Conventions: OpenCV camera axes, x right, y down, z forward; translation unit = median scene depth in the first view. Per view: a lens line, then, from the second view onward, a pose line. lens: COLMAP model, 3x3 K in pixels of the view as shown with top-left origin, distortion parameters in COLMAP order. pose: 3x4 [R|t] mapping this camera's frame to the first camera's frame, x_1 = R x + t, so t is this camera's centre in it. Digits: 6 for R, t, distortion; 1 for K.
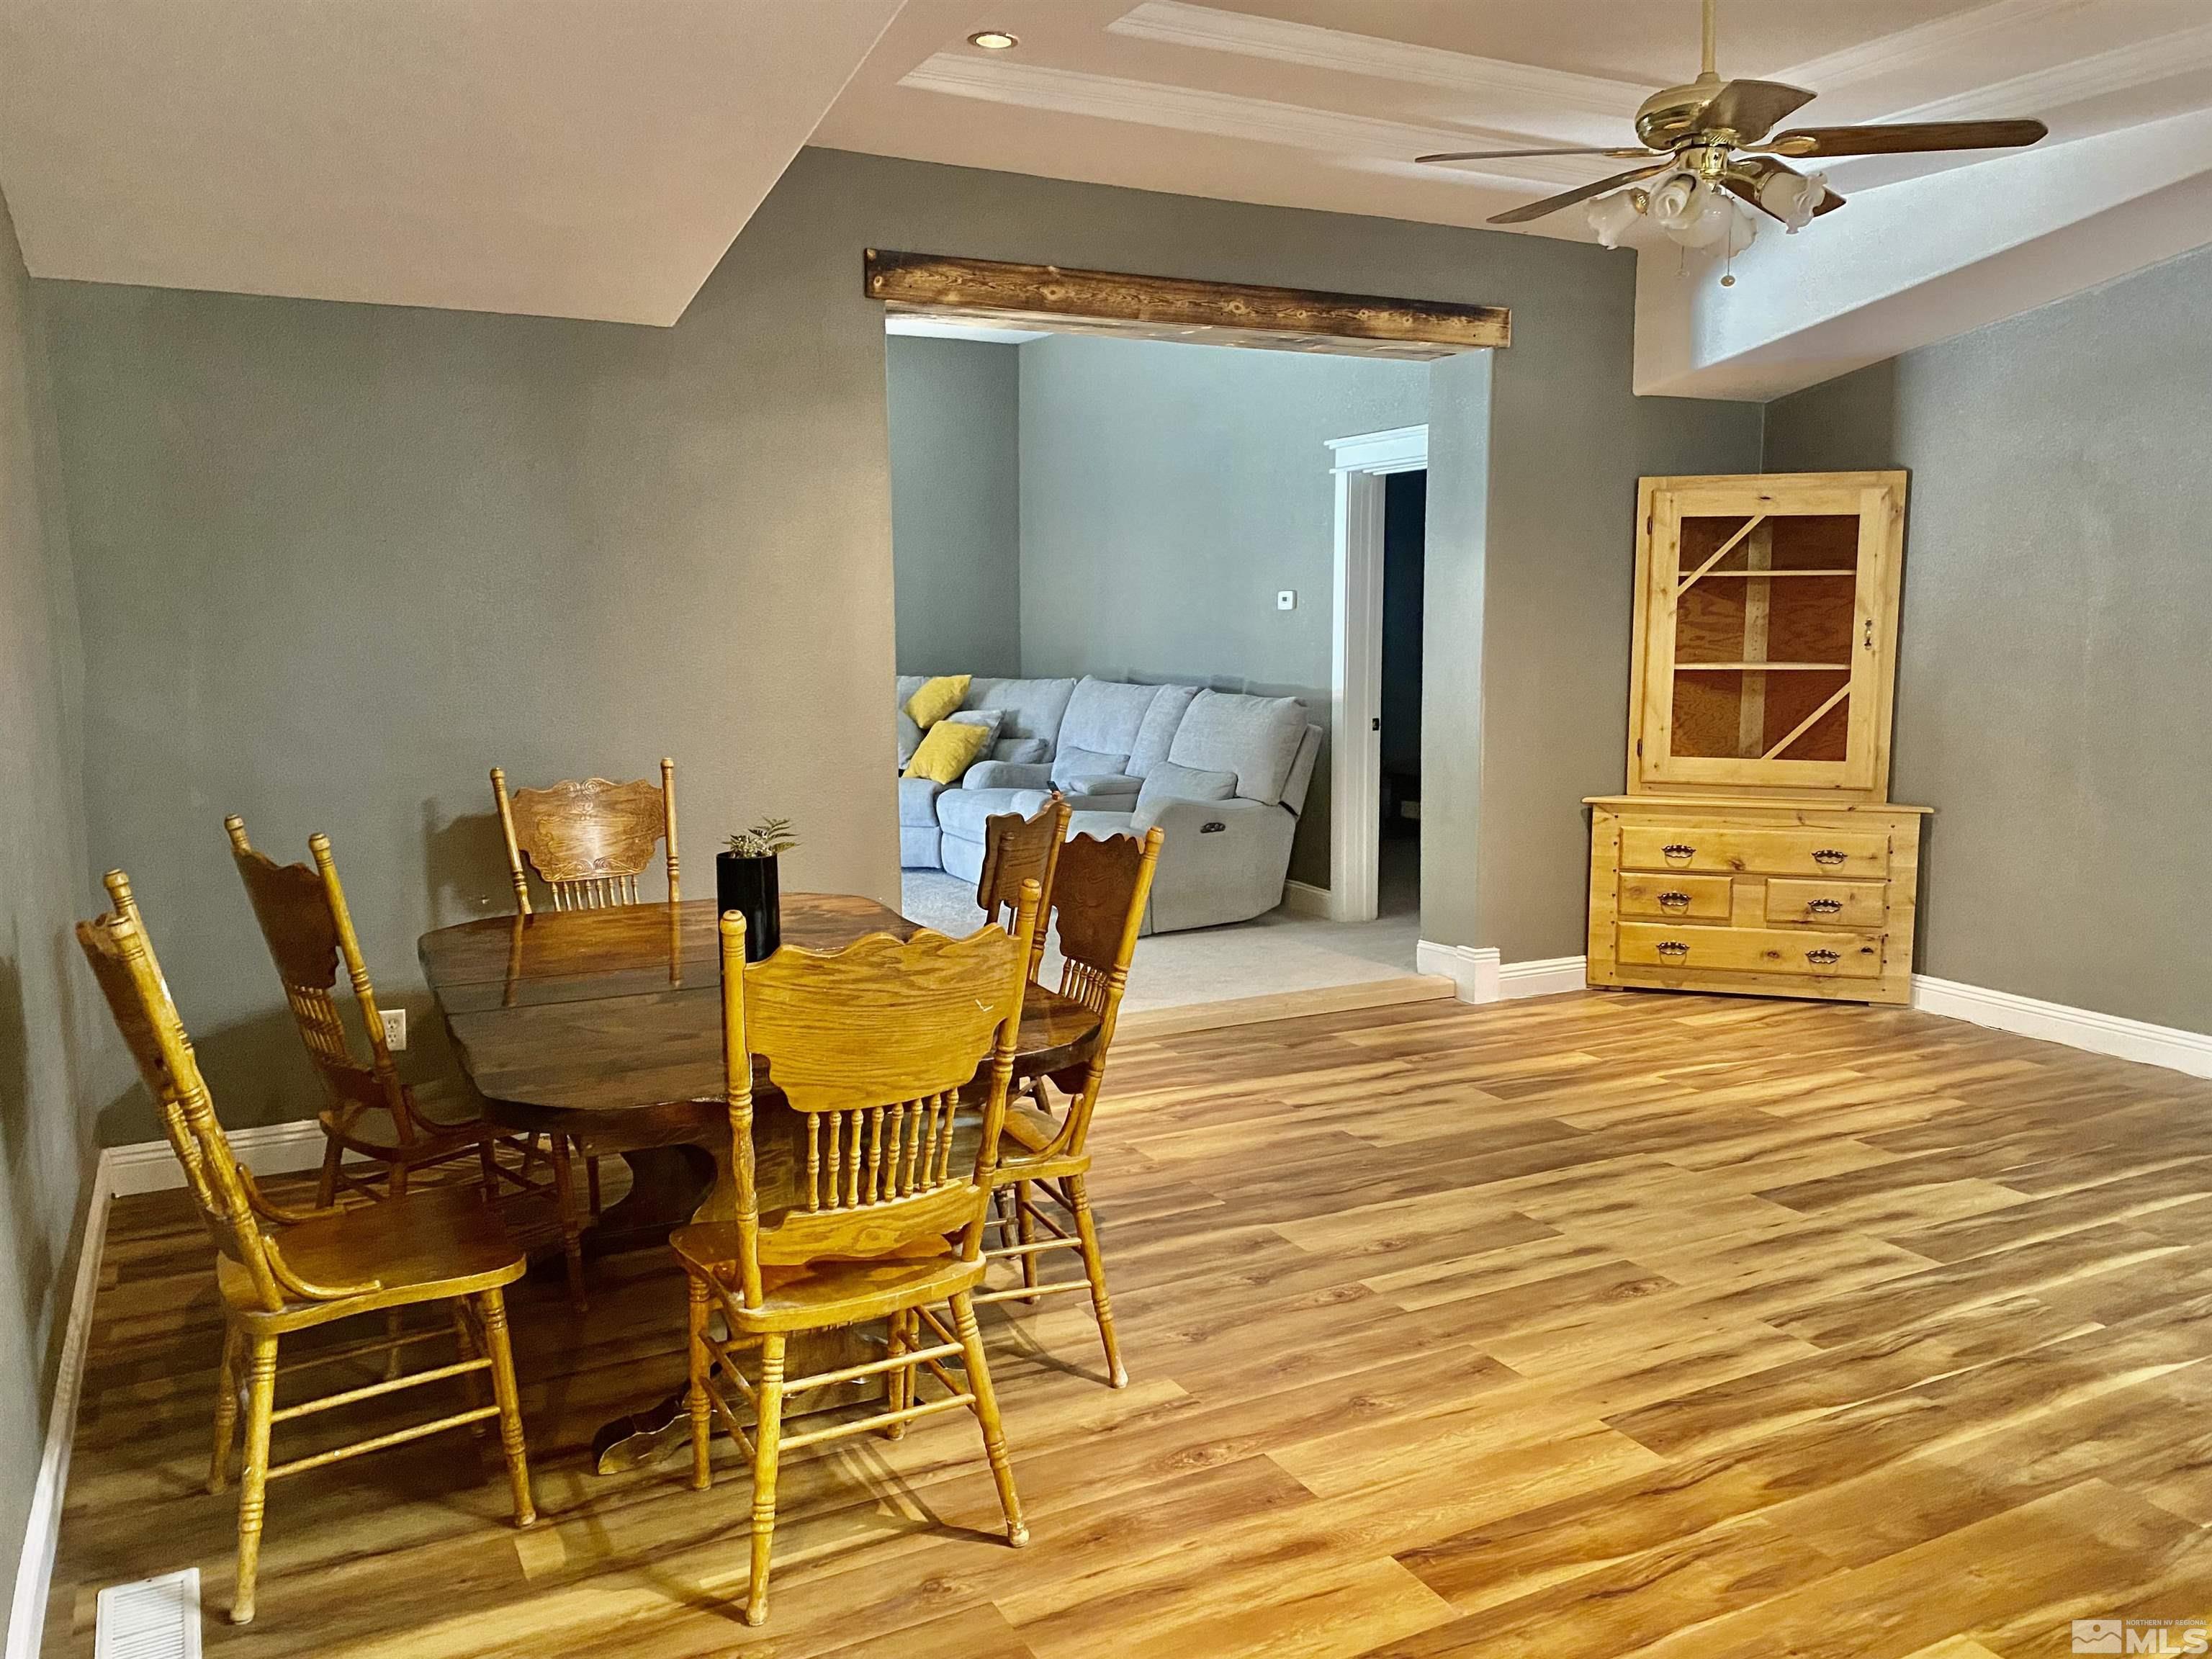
lens RADIAL K [[1695.2, 0, 1105.3], [0, 1695.2, 837.0], [0, 0, 1]] dist [-0.039516, -0.001047]
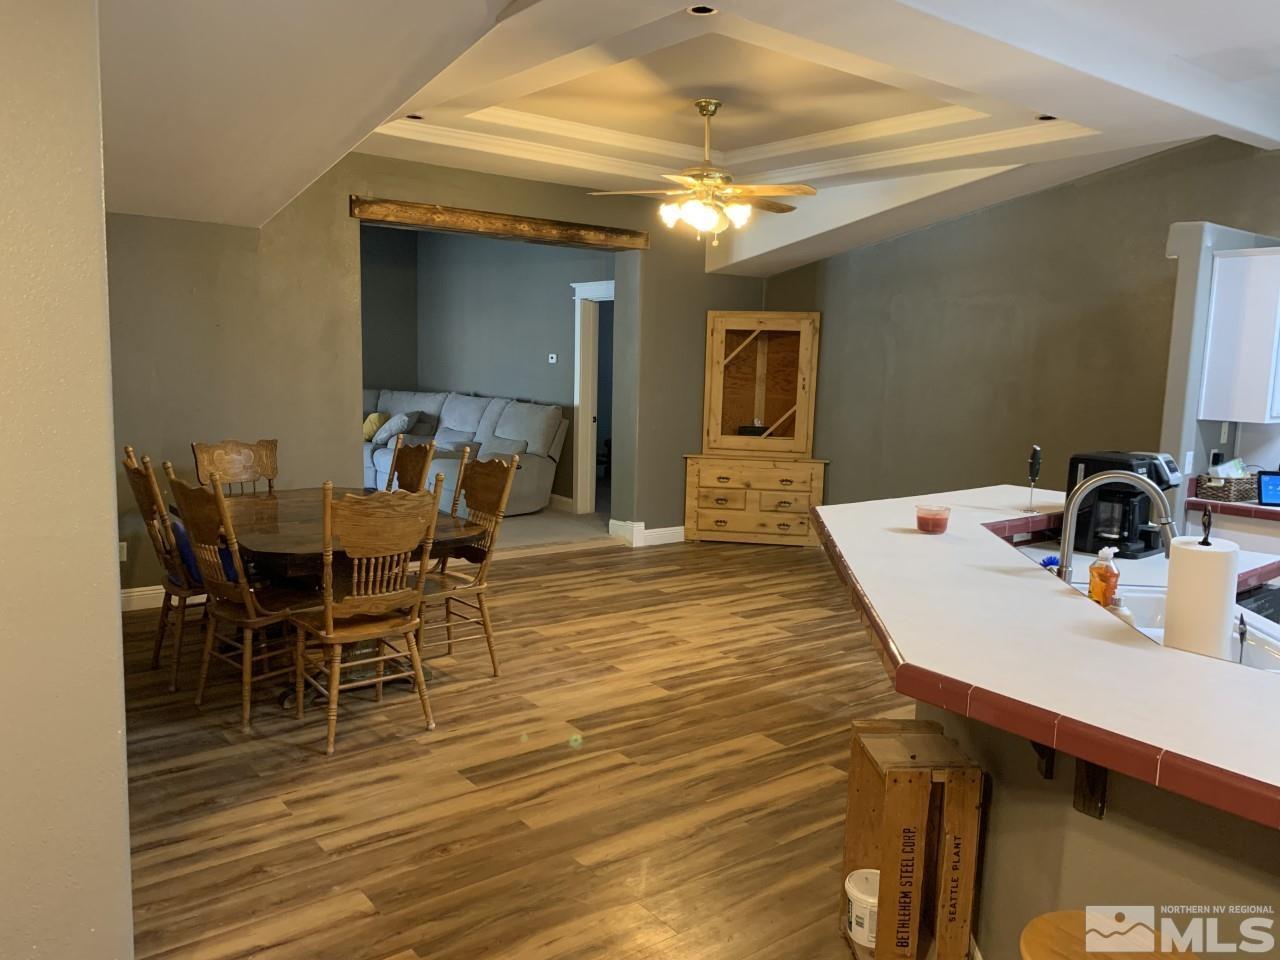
lens RADIAL K [[979.3, 0, 640.4], [0, 979.3, 482.6], [0, 0, 1]] dist [0.035692, -0.008854]
pose [[0.983812, 0.005376, 0.179124, -0.001537], [-0.005498, 0.999985, 0.000186, 0.018396], [-0.179121, -0.001167, 0.983826, -0.346277]]
